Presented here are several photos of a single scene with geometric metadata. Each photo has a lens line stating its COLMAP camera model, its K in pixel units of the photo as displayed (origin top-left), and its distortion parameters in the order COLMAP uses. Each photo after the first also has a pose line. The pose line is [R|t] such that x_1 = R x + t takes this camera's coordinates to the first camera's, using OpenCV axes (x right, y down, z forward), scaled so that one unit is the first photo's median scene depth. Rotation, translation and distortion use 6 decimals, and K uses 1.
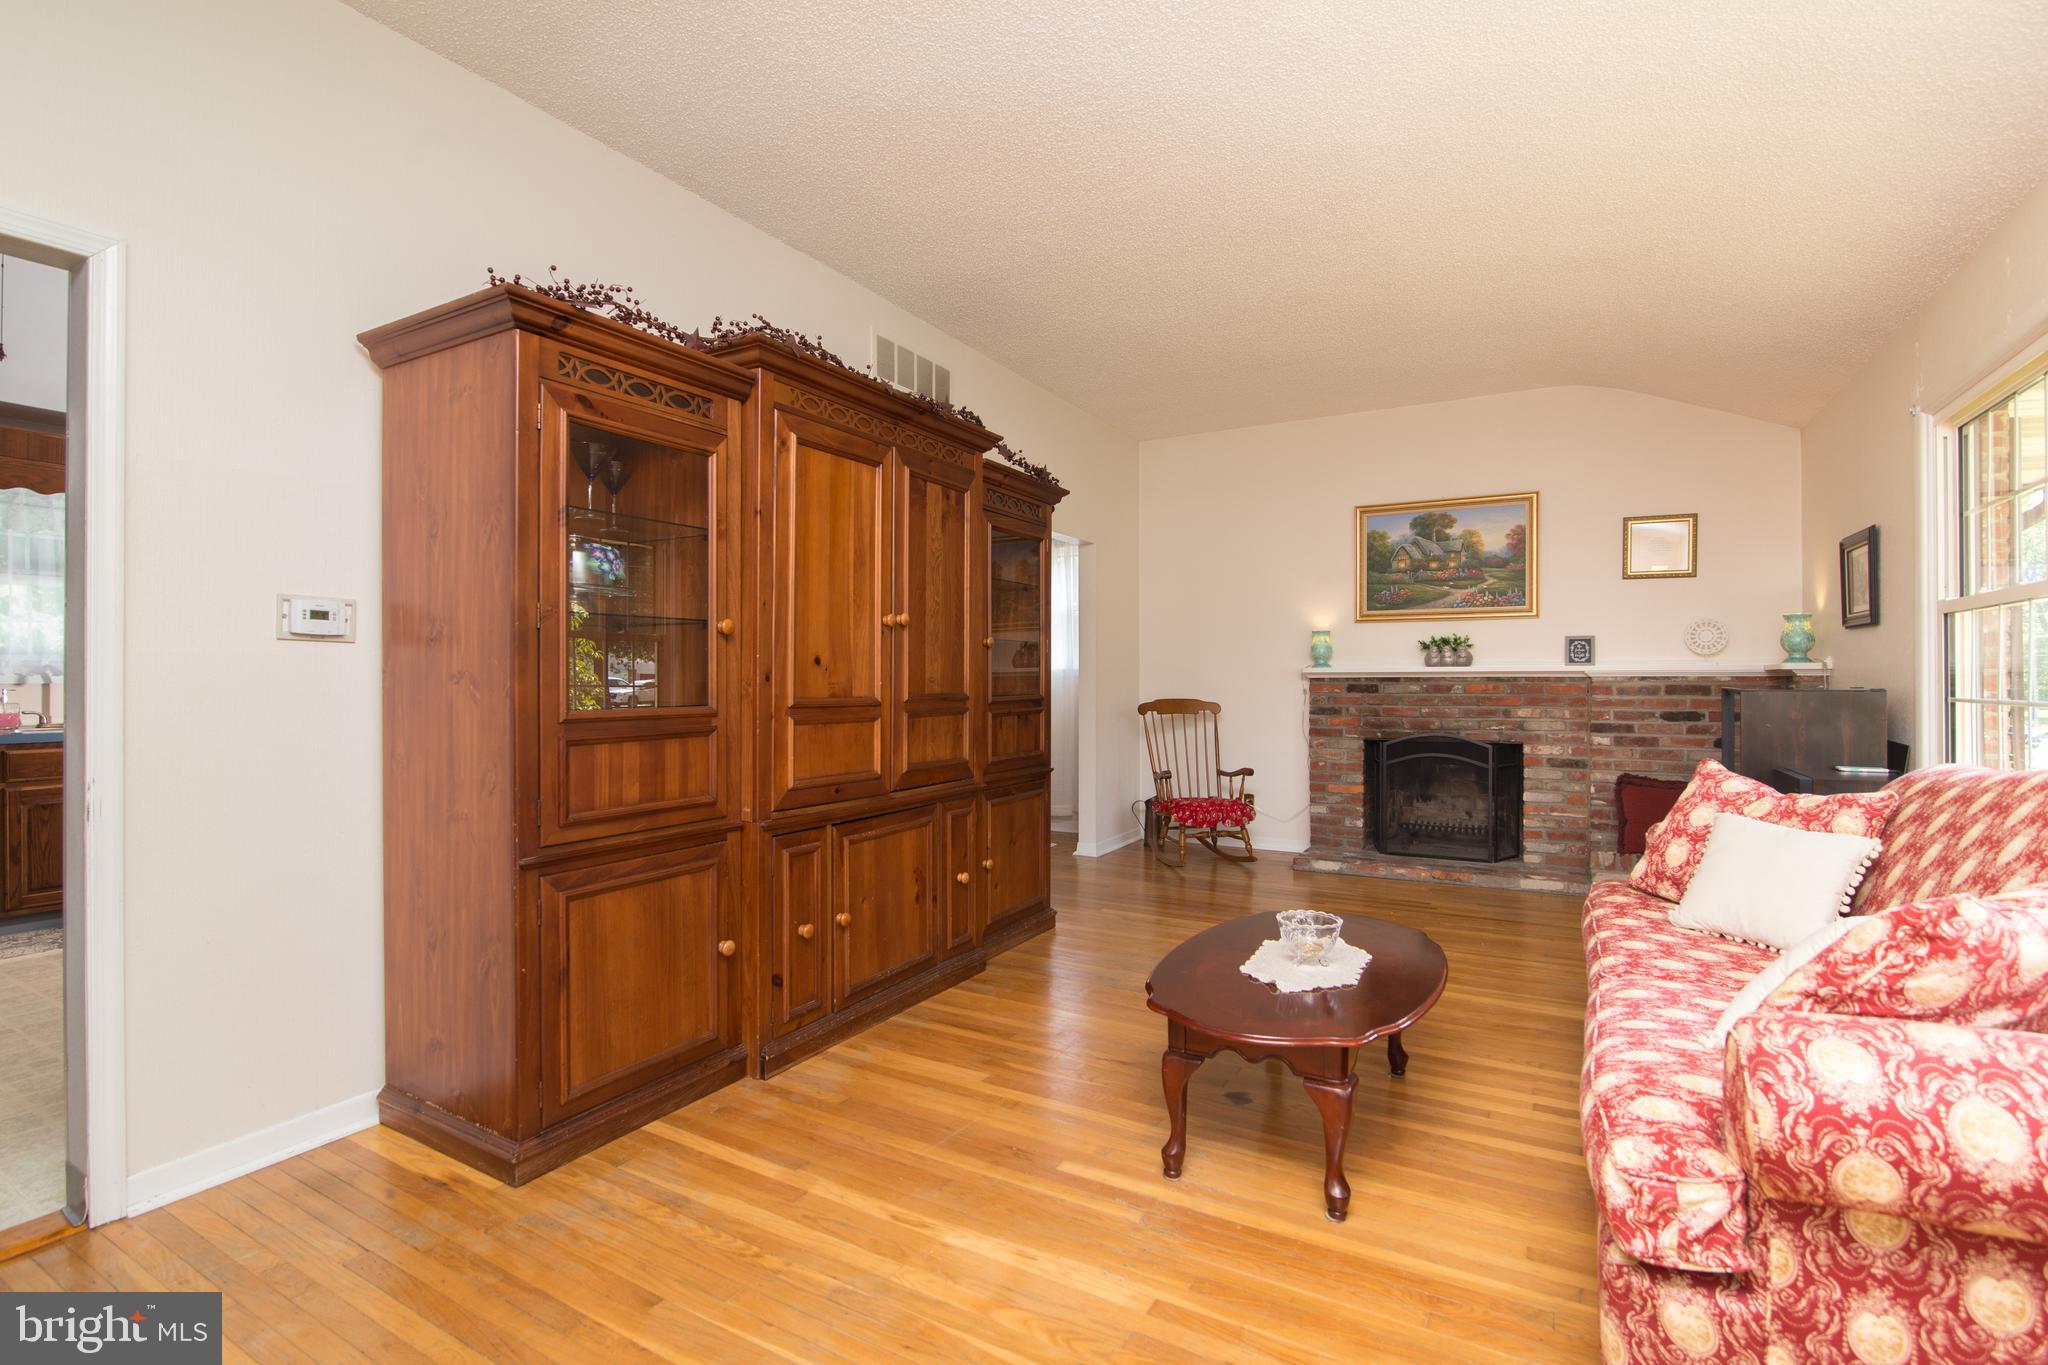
lens RADIAL K [[943.3, 0, 1028.7], [0, 943.3, 687.9], [0, 0, 1]] dist [-0.020088, 0.000315]
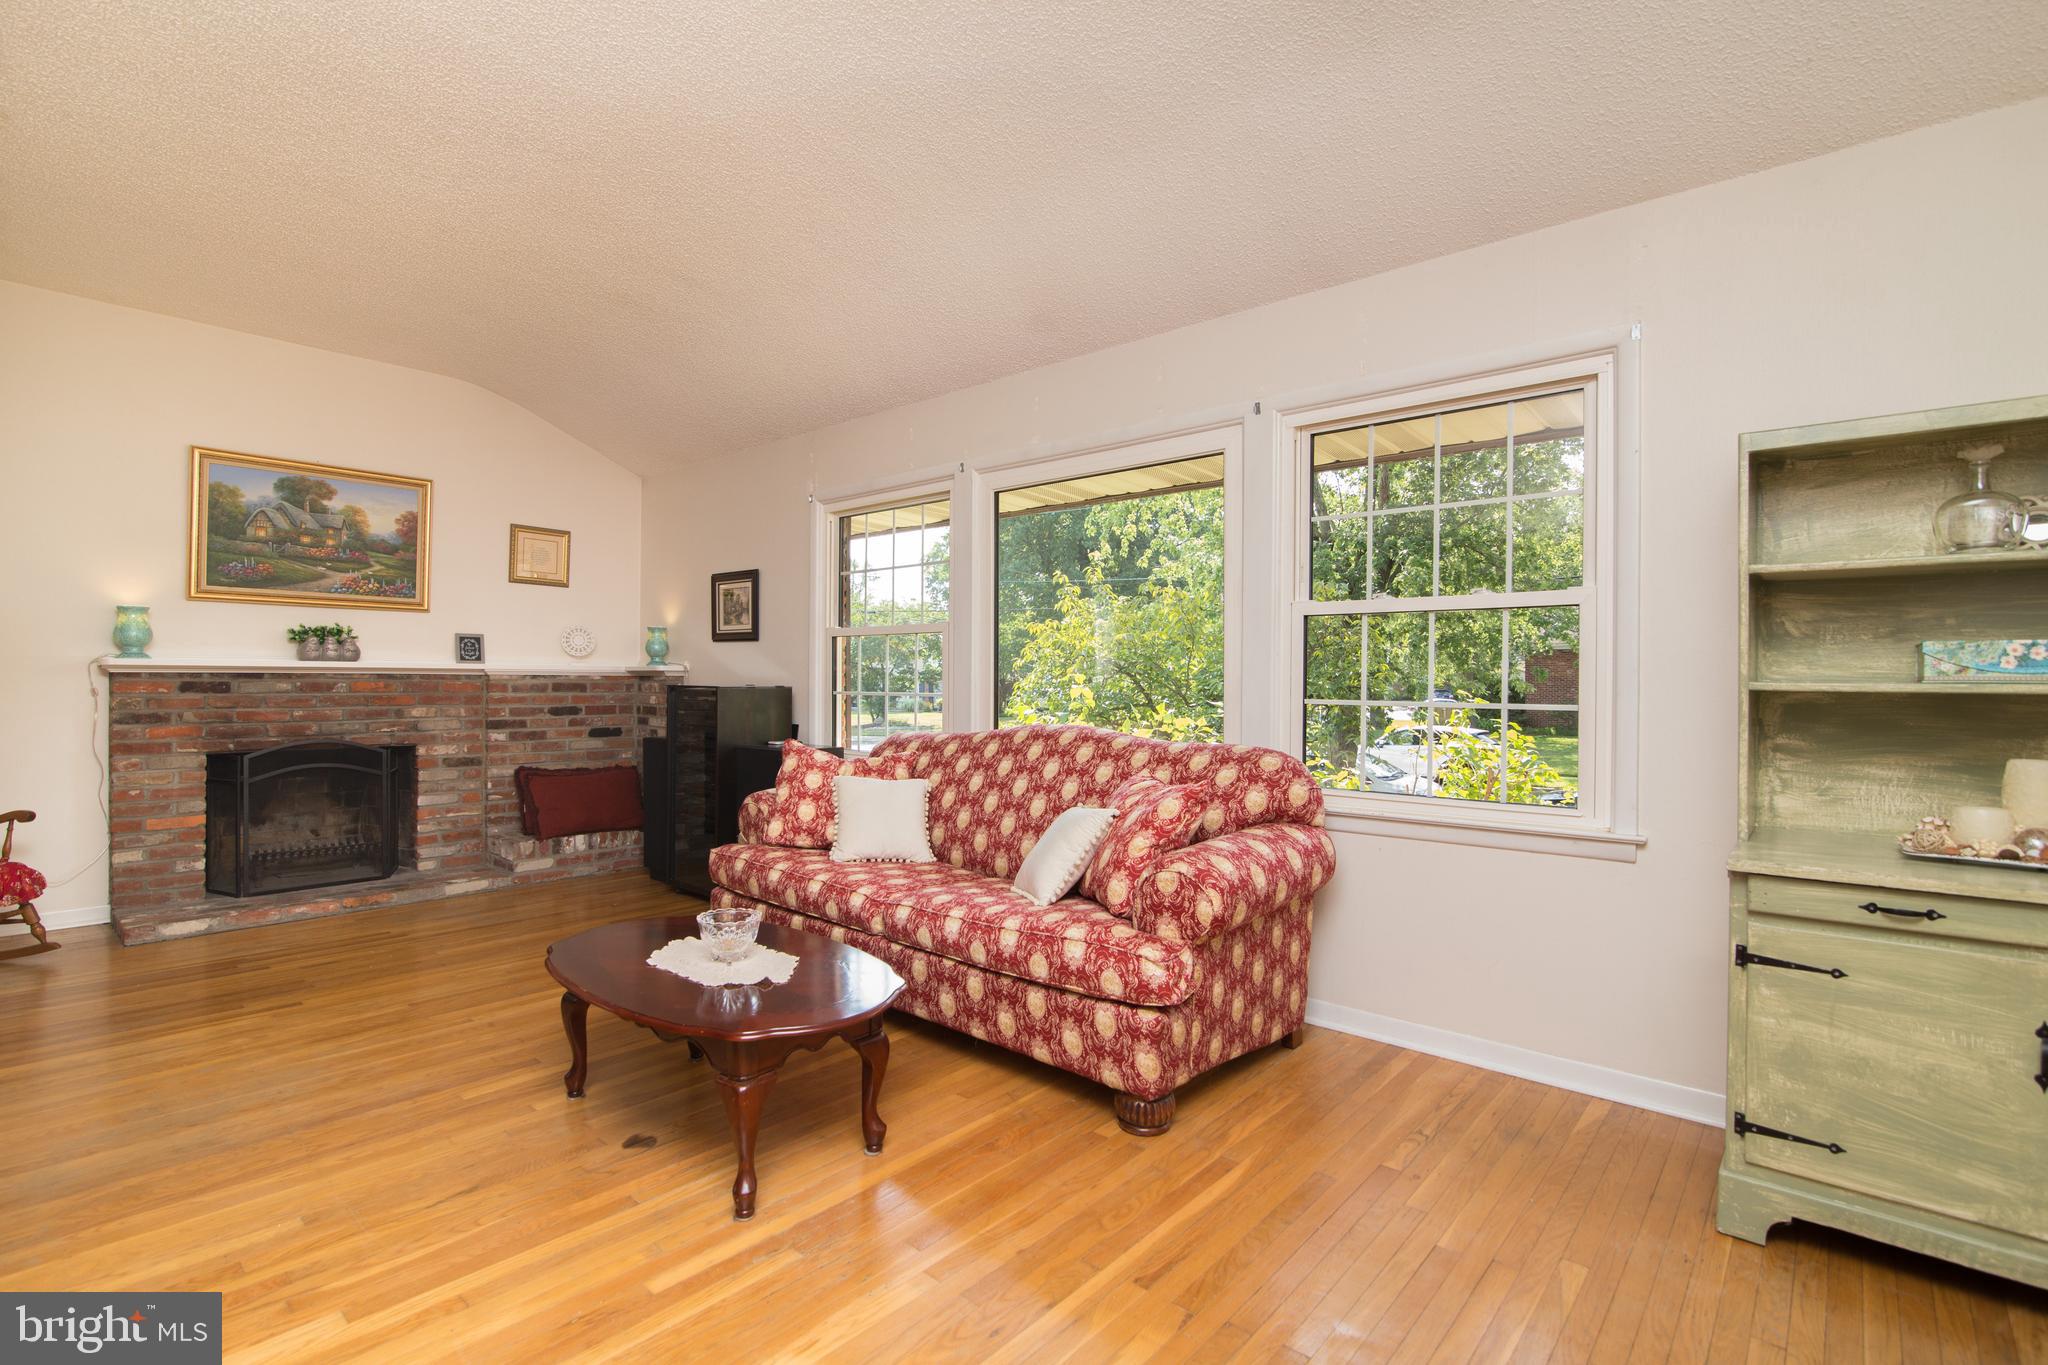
lens RADIAL K [[943.3, 0, 1028.7], [0, 943.3, 687.9], [0, 0, 1]] dist [-0.020088, 0.000315]
pose [[0.191689, -0.004566, 0.981445, -0.272309], [0.001753, 0.999989, 0.004309, -0.000914], [-0.981454, 0.000895, 0.191695, 0.215533]]
